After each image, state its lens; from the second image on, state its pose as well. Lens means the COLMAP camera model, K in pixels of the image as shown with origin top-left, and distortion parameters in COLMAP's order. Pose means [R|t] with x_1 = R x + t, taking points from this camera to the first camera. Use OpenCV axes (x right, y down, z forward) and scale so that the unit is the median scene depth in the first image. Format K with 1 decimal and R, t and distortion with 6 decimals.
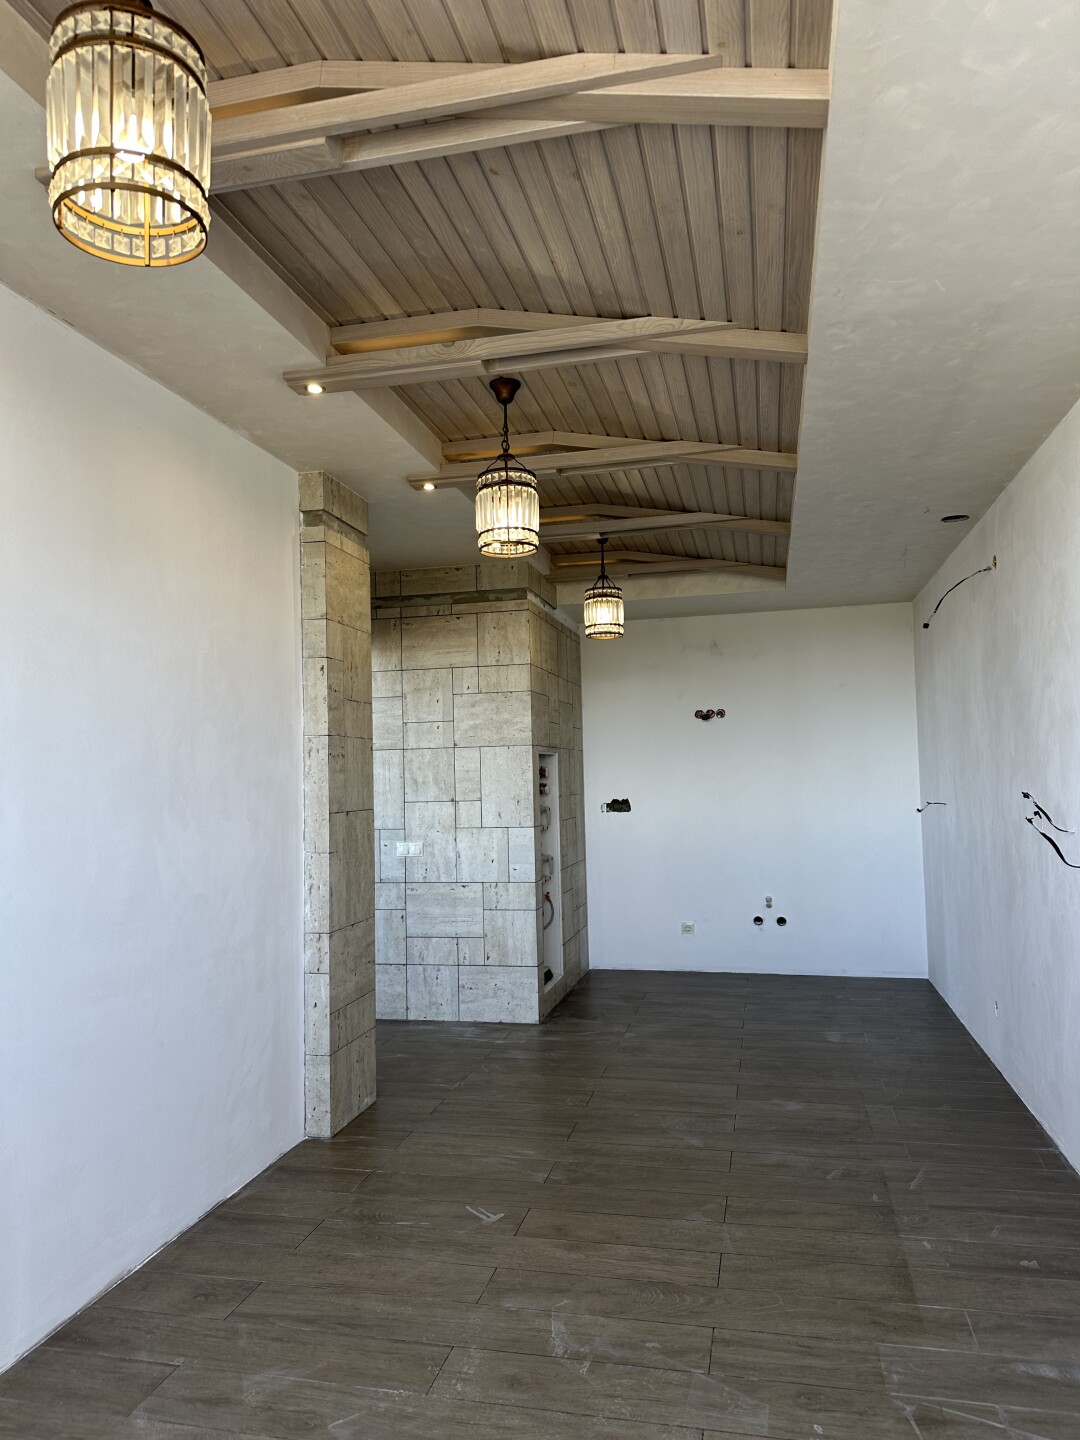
lens RADIAL K [[1022.1, 0, 510.1], [0, 1022.1, 721.2], [0, 0, 1]] dist [0.066425, -0.075633]
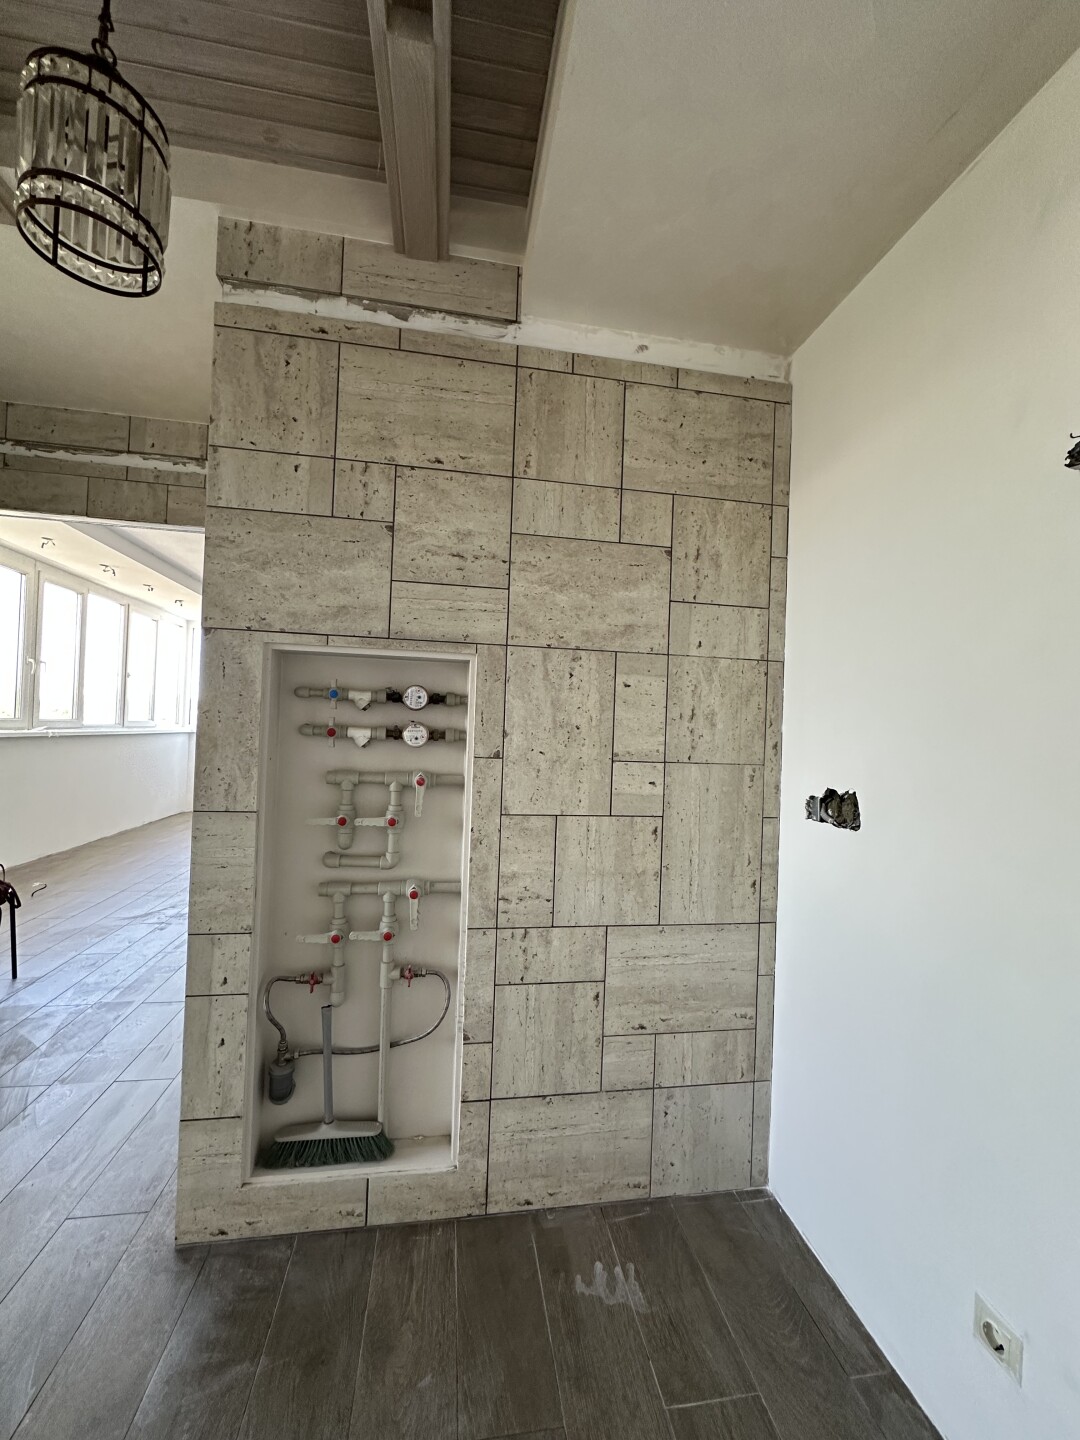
lens RADIAL K [[580.2, 0, 541.9], [0, 580.2, 716.7], [0, 0, 1]] dist [-0.003721, -0.000159]
pose [[0.397343, 0.023469, -0.917370, 0.307267], [0.002782, 0.999638, 0.026778, 0.055153], [0.917666, -0.013192, 0.397134, 1.014961]]
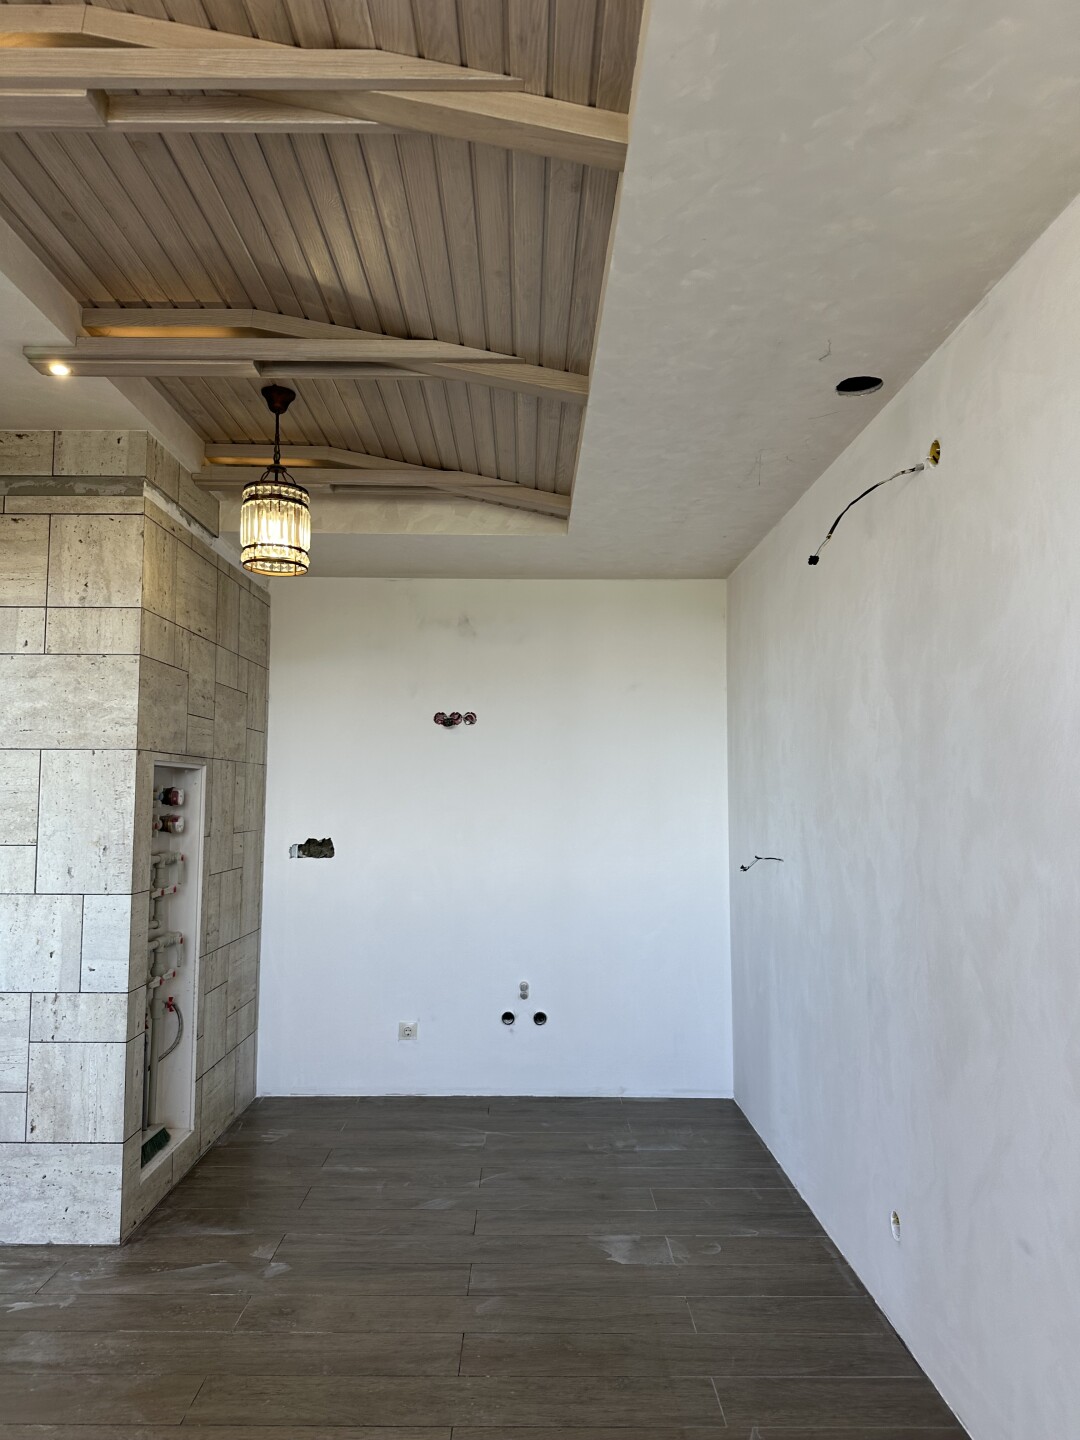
lens RADIAL K [[1022.1, 0, 535.5], [0, 1022.1, 715.9], [0, 0, 1]] dist [0.066425, -0.075633]
pose [[0.967292, 0.047568, 0.249164, 0.090271], [-0.040585, 0.998628, -0.033091, 0.014437], [-0.250396, 0.021896, 0.967896, 0.376509]]
